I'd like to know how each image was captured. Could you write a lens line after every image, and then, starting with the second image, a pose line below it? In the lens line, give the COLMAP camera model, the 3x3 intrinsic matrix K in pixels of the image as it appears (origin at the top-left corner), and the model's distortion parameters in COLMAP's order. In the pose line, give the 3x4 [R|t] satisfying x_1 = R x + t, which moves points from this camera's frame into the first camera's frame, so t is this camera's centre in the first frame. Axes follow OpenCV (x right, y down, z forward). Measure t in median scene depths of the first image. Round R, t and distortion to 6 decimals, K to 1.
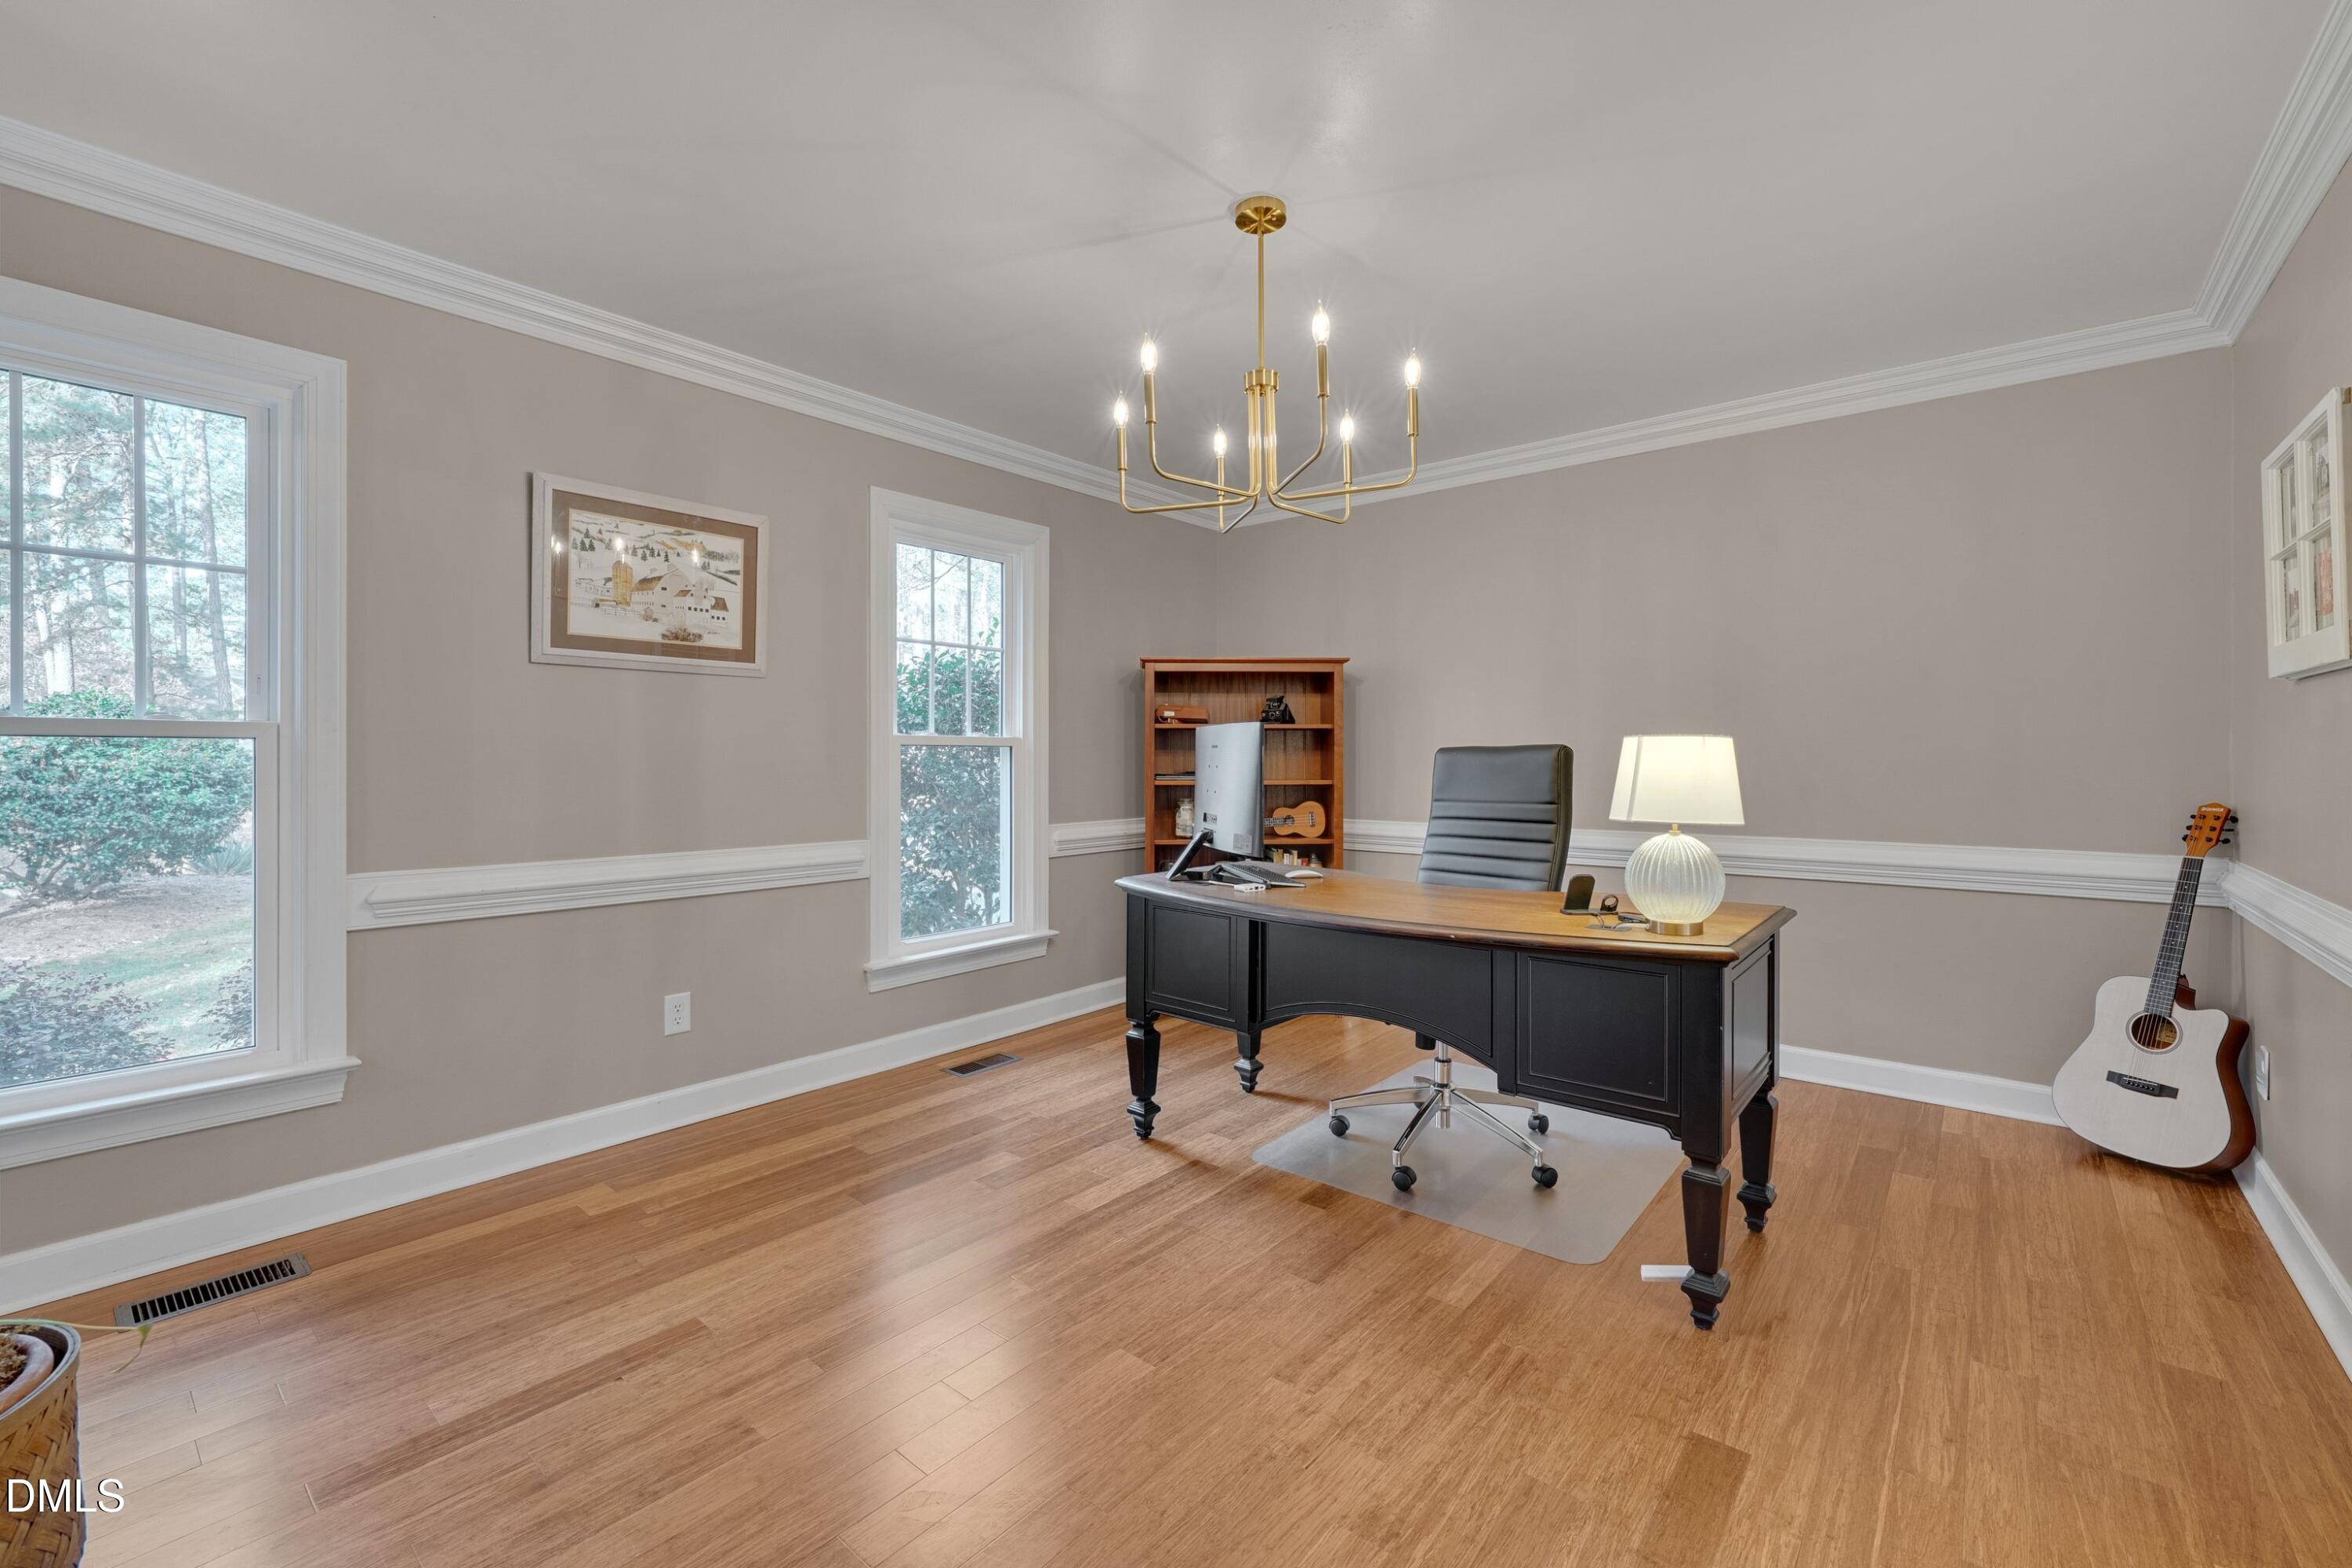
lens RADIAL K [[1011.6, 0, 1173.6], [0, 1011.6, 763.4], [0, 0, 1]] dist [-0.004451, -0.000174]
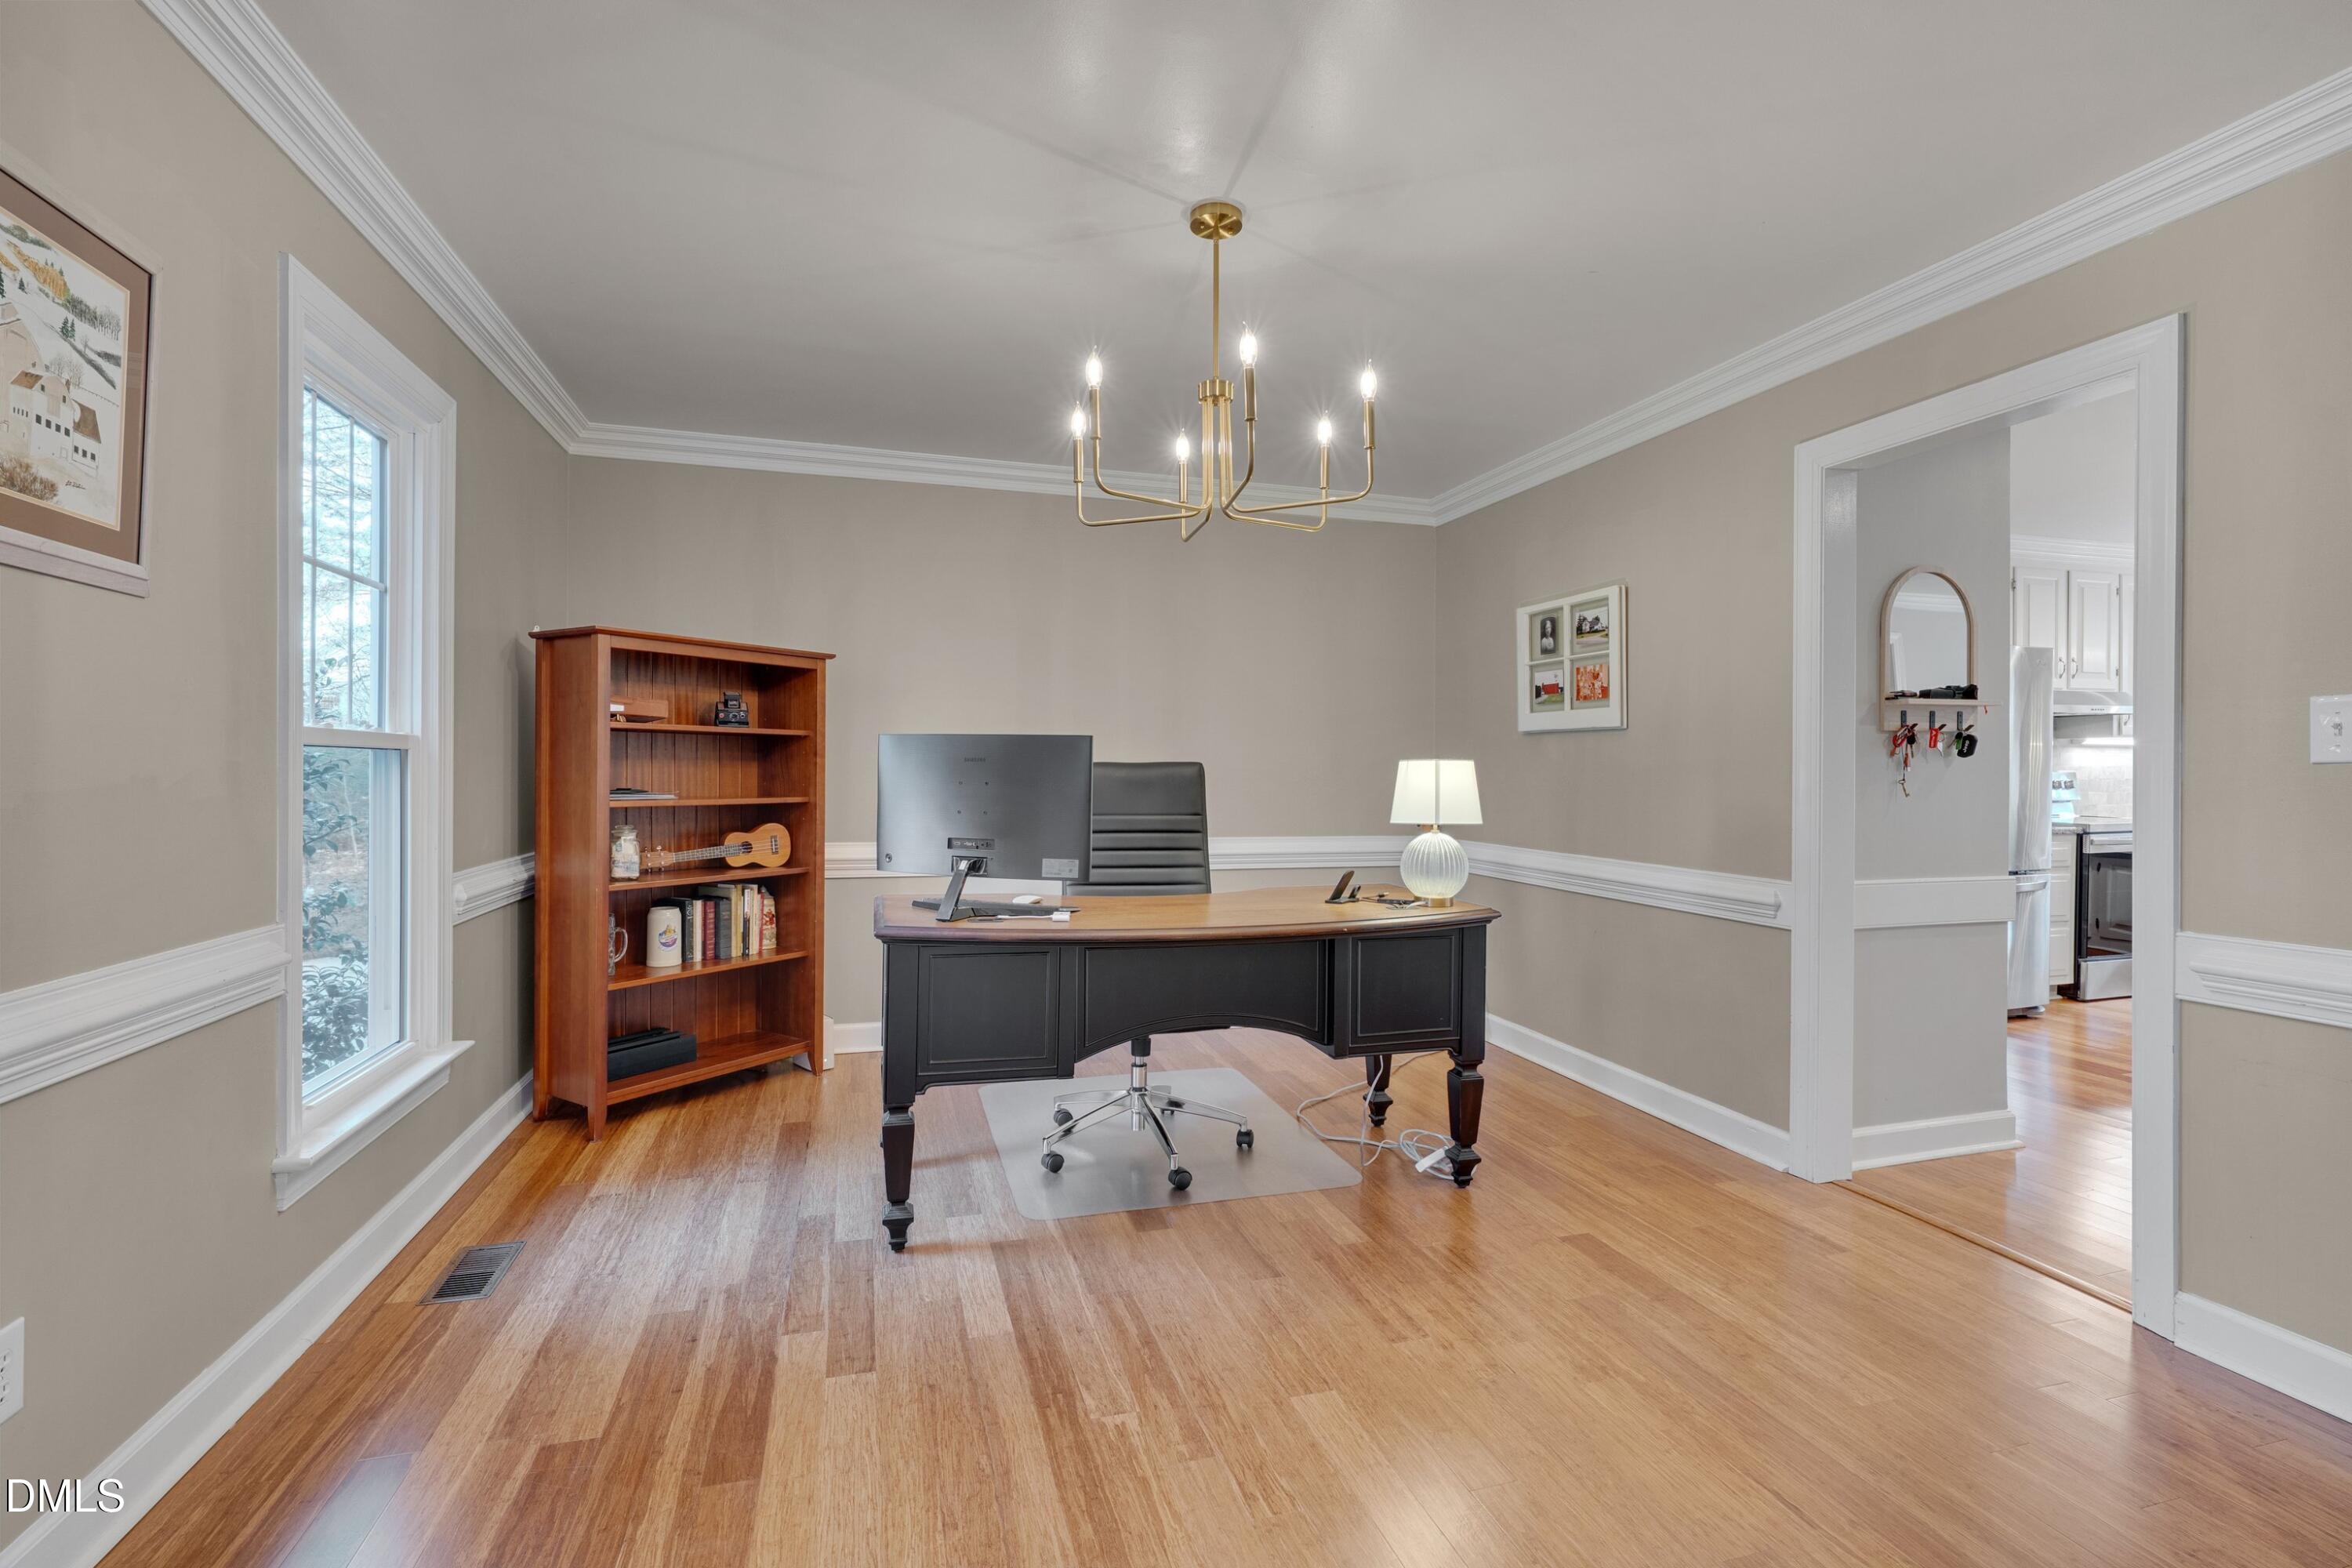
lens RADIAL K [[1099.9, 0, 1173.9], [0, 1099.9, 782.8], [0, 0, 1]] dist [-0.002105, 0.002985]
pose [[0.529968, -0.005019, 0.848003, -0.617200], [-0.003491, 0.999961, 0.008100, -0.004918], [-0.848011, -0.007253, 0.529930, 0.343221]]
